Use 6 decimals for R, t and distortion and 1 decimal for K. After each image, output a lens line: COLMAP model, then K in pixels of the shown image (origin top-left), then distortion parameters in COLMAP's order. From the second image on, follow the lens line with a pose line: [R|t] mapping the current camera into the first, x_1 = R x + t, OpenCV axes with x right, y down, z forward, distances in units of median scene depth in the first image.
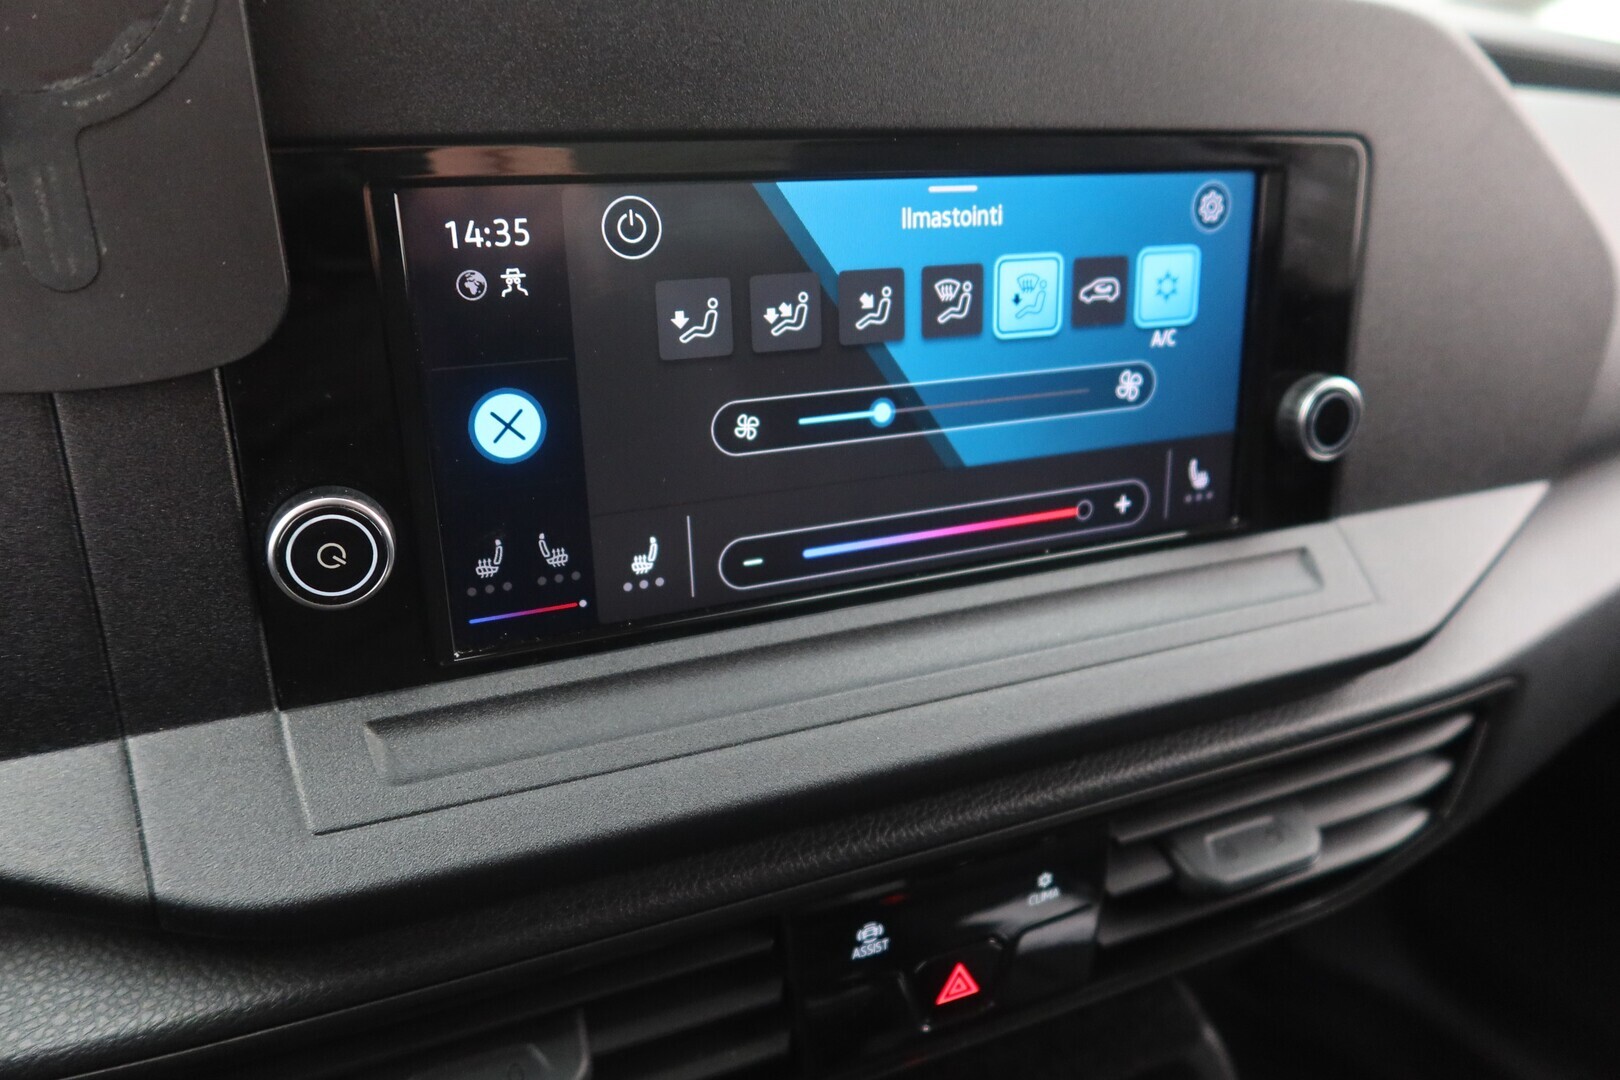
lens RADIAL K [[1130.1, 0, 810.0], [0, 1130.1, 540.0], [0, 0, 1]] dist [-0.002532, -0.004648]
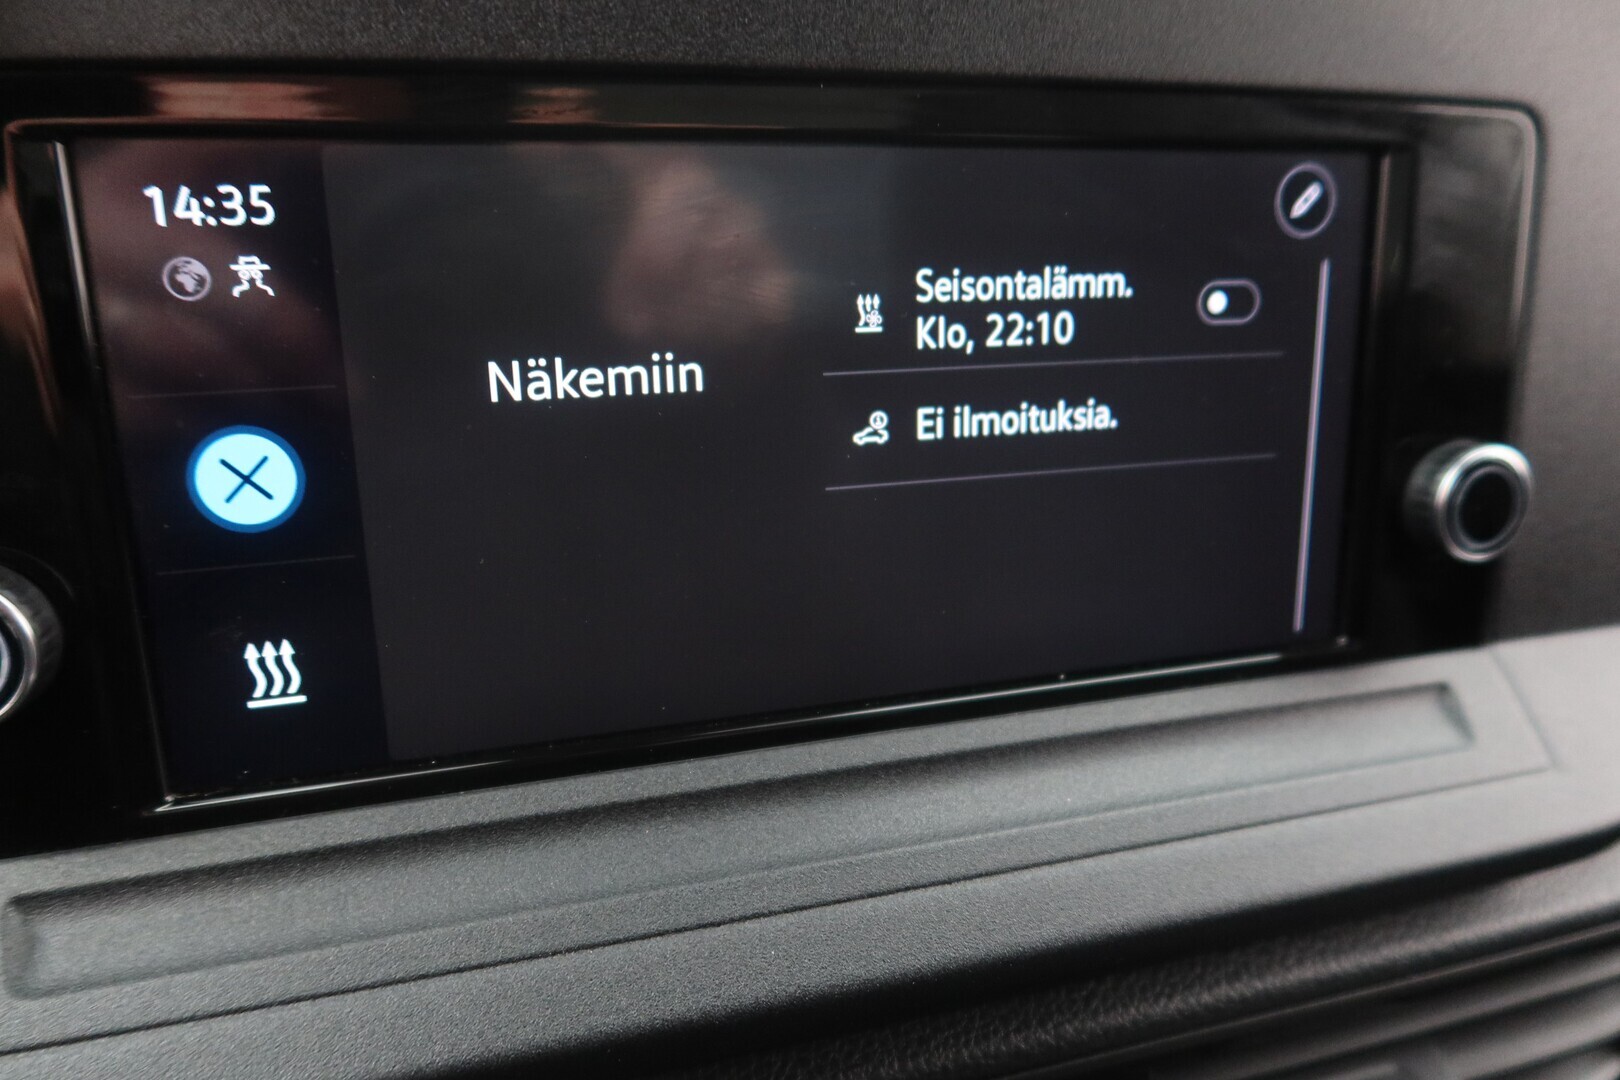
lens RADIAL K [[1130.1, 0, 810.0], [0, 1130.1, 540.0], [0, 0, 1]] dist [-0.002532, -0.004648]
pose [[0.993182, 0.030950, -0.112391, 0.135874], [-0.038068, 0.997366, -0.061747, -0.027402], [0.110184, 0.065604, 0.991744, 0.283519]]
